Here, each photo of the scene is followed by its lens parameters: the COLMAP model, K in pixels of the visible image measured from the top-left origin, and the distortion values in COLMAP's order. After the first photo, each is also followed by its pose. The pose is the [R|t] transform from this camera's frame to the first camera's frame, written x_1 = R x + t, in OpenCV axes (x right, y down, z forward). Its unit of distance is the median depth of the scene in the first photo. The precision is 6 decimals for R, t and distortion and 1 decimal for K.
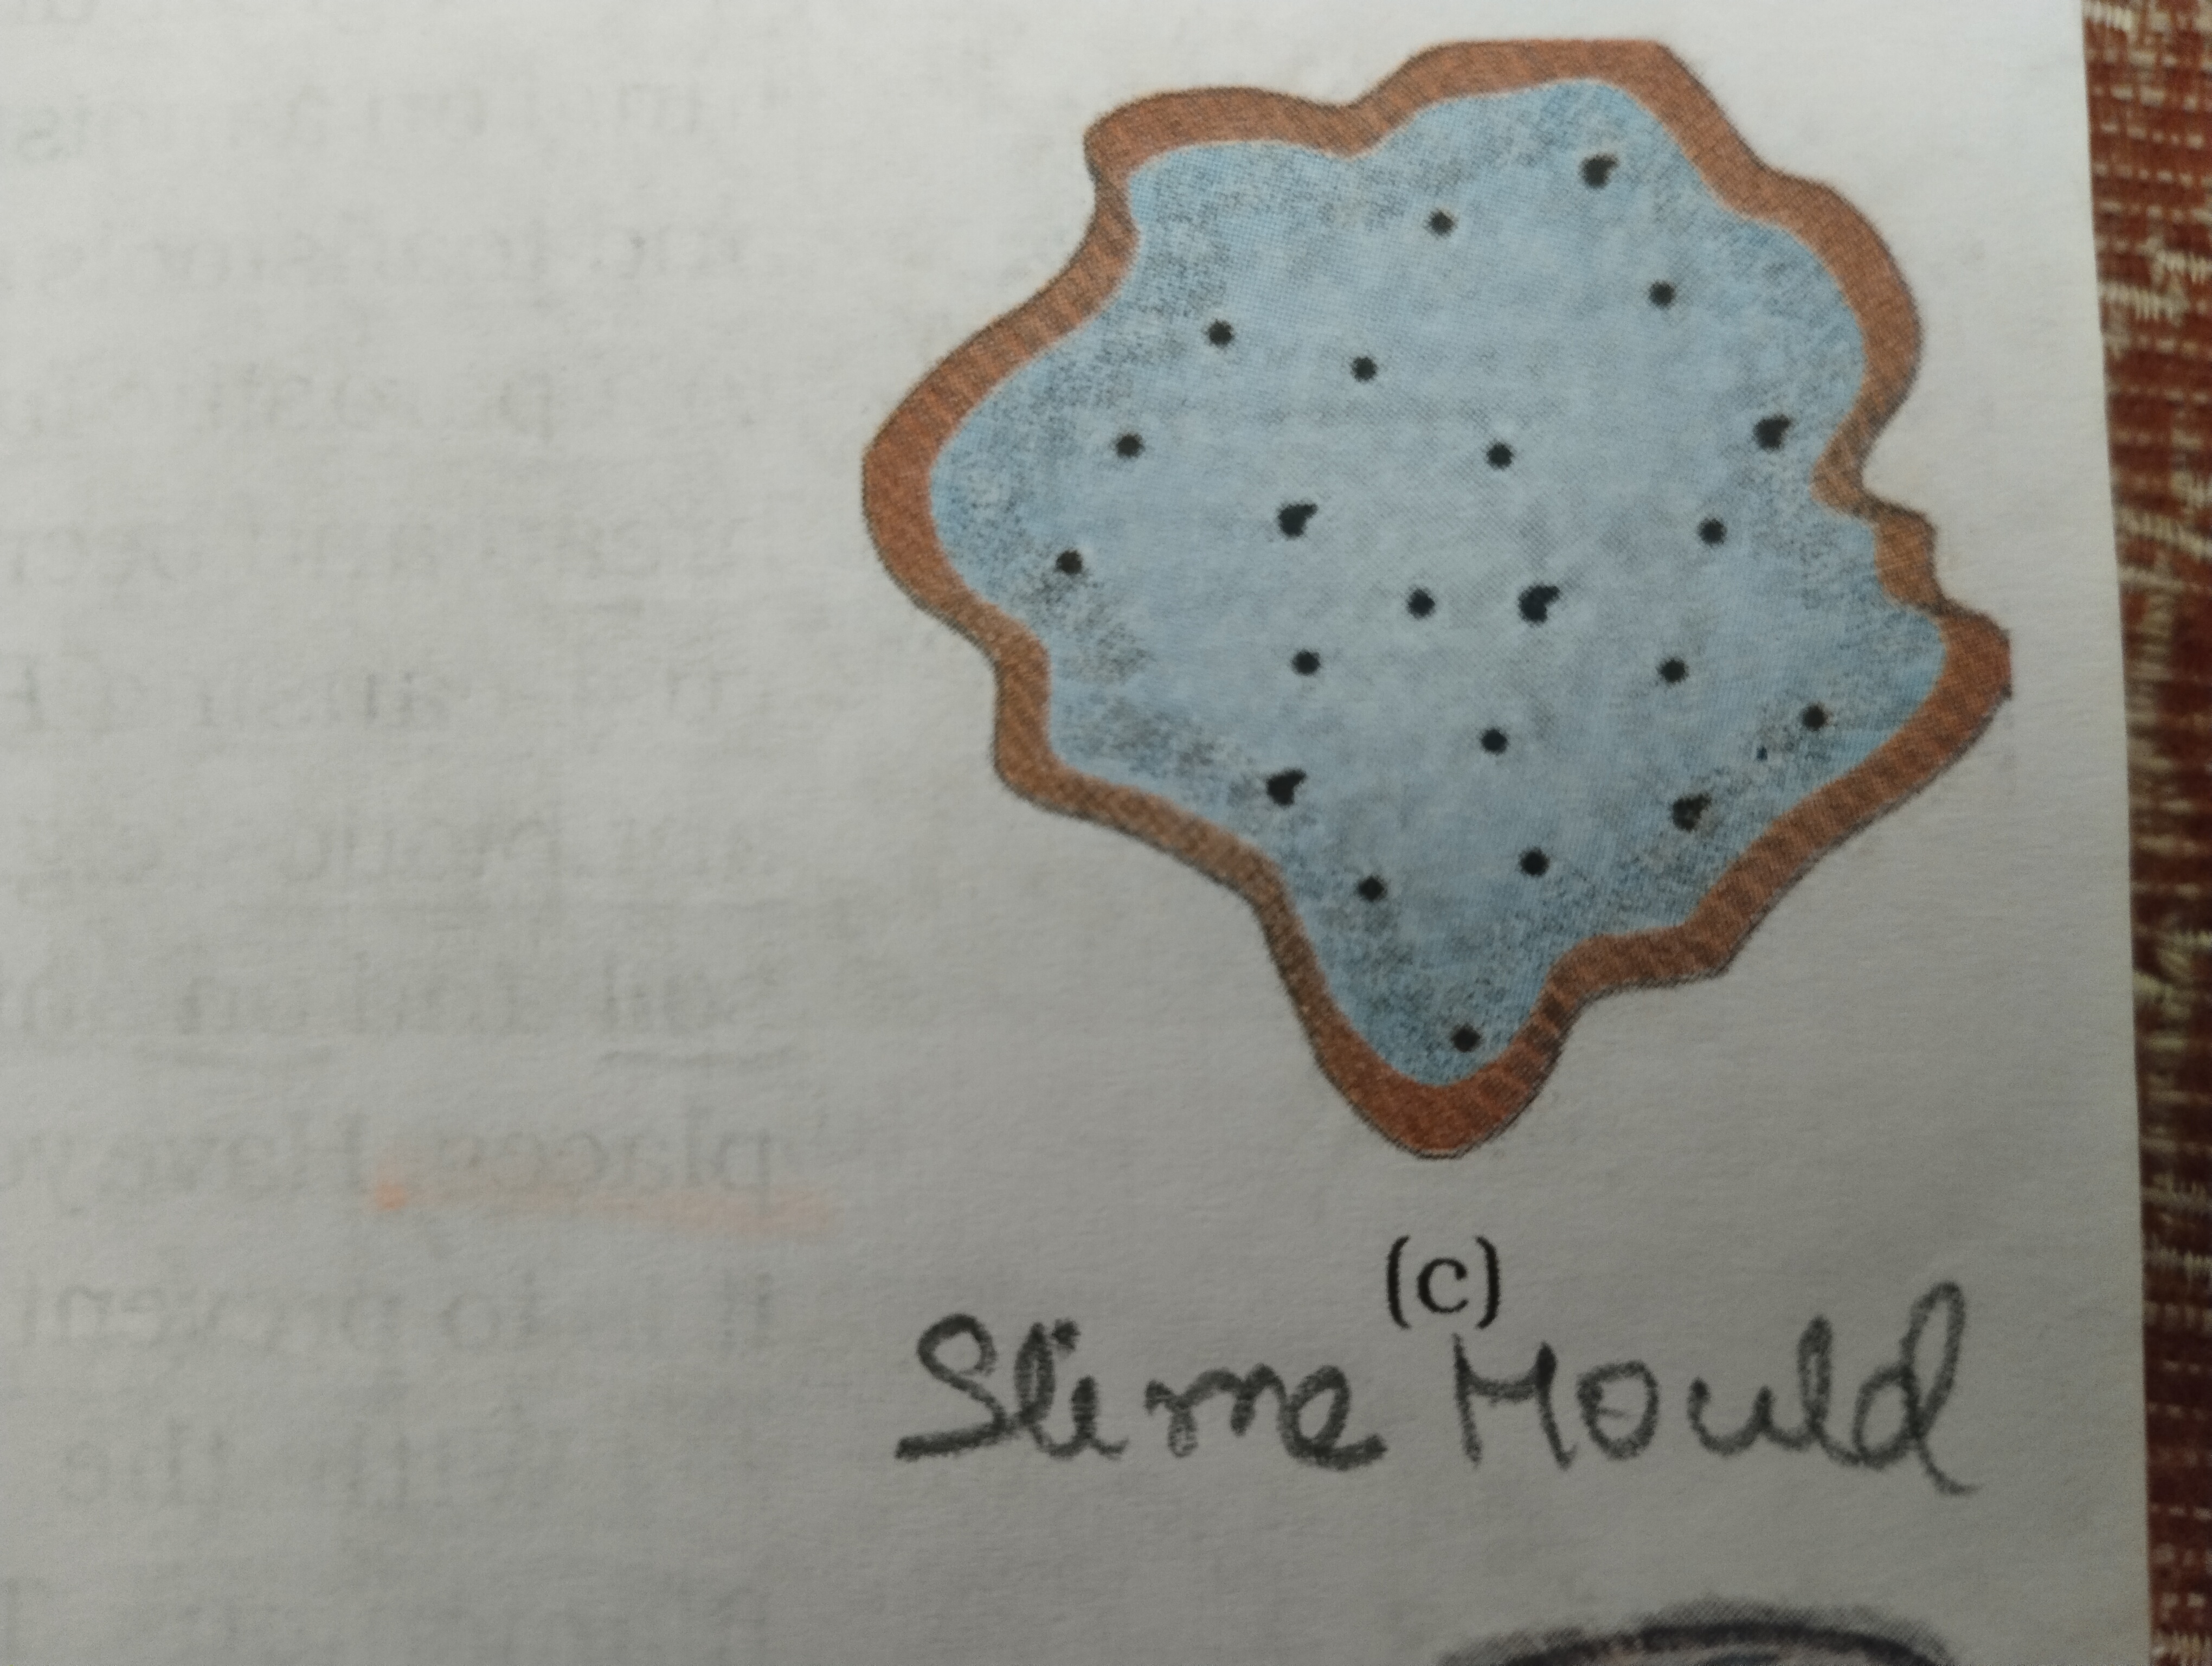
lens RADIAL K [[1685.1, 0, 1109.4], [0, 1685.1, 833.7], [0, 0, 1]] dist [0.002950, 0.000849]
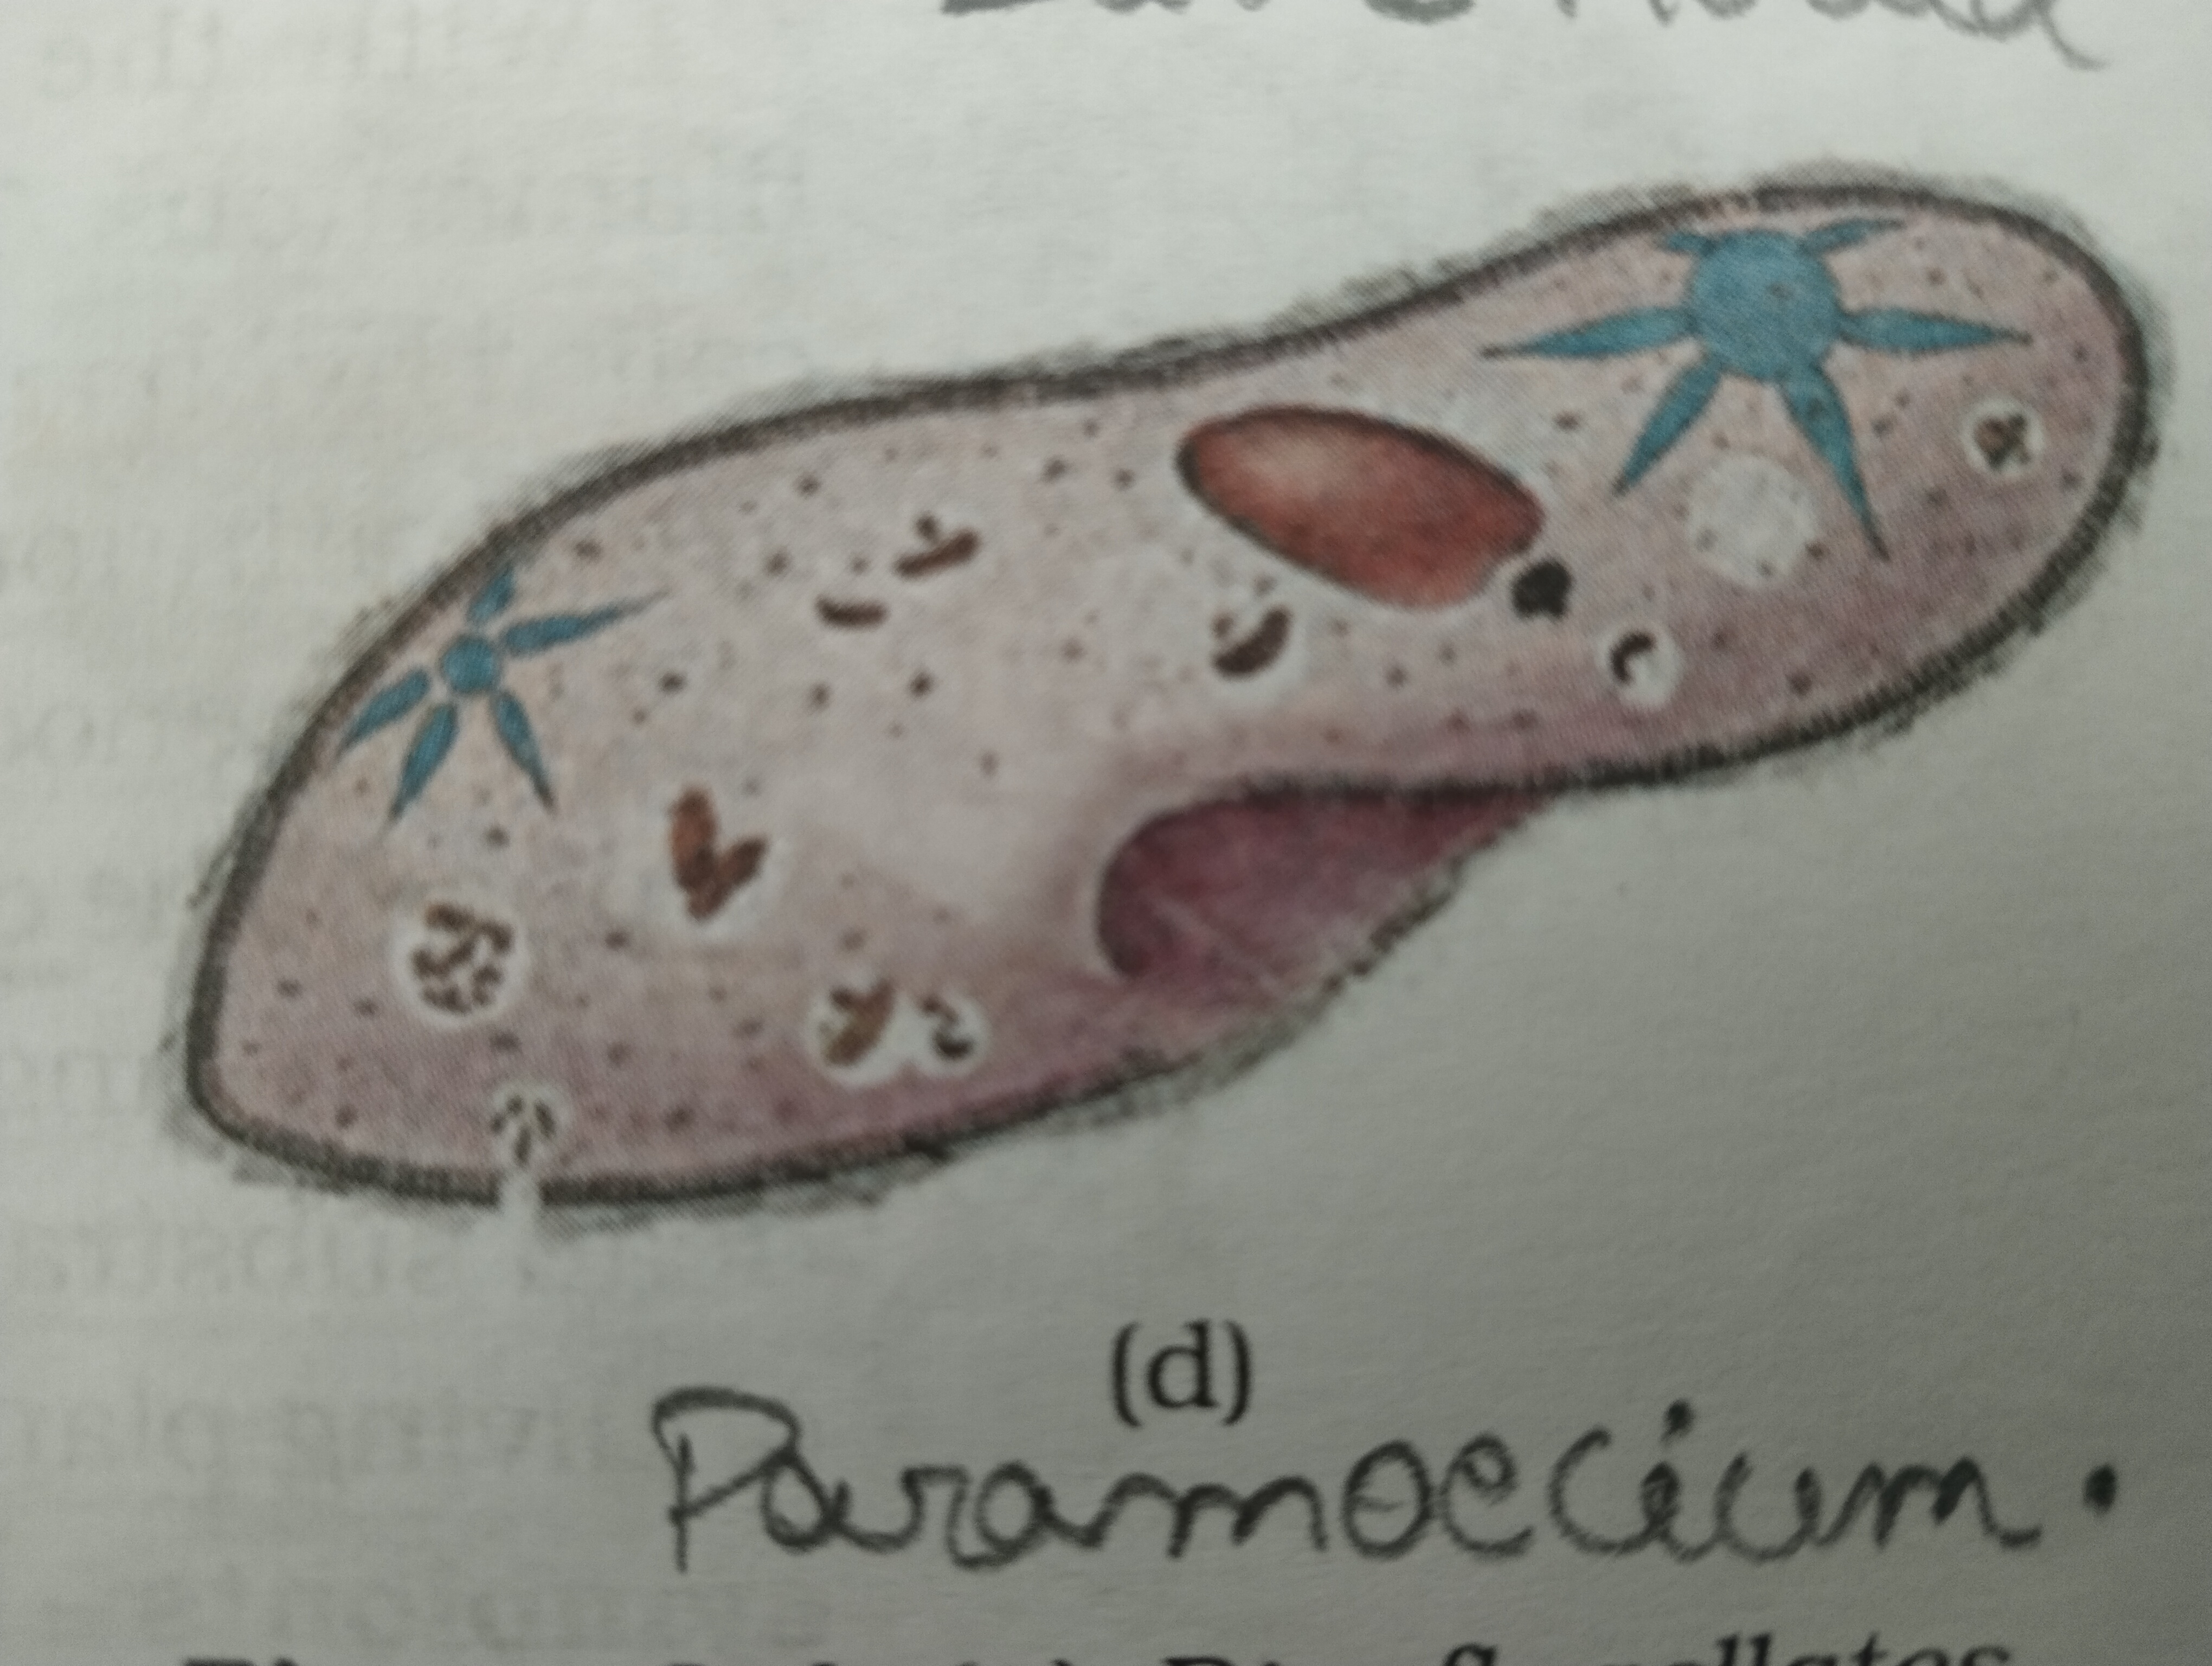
lens RADIAL K [[1685.1, 0, 1105.7], [0, 1685.1, 832.8], [0, 0, 1]] dist [0.002950, 0.000849]
pose [[0.999963, -0.008046, 0.003166, -0.043774], [0.008336, 0.994340, -0.105915, 0.911556], [-0.002296, 0.105937, 0.994370, 0.124464]]
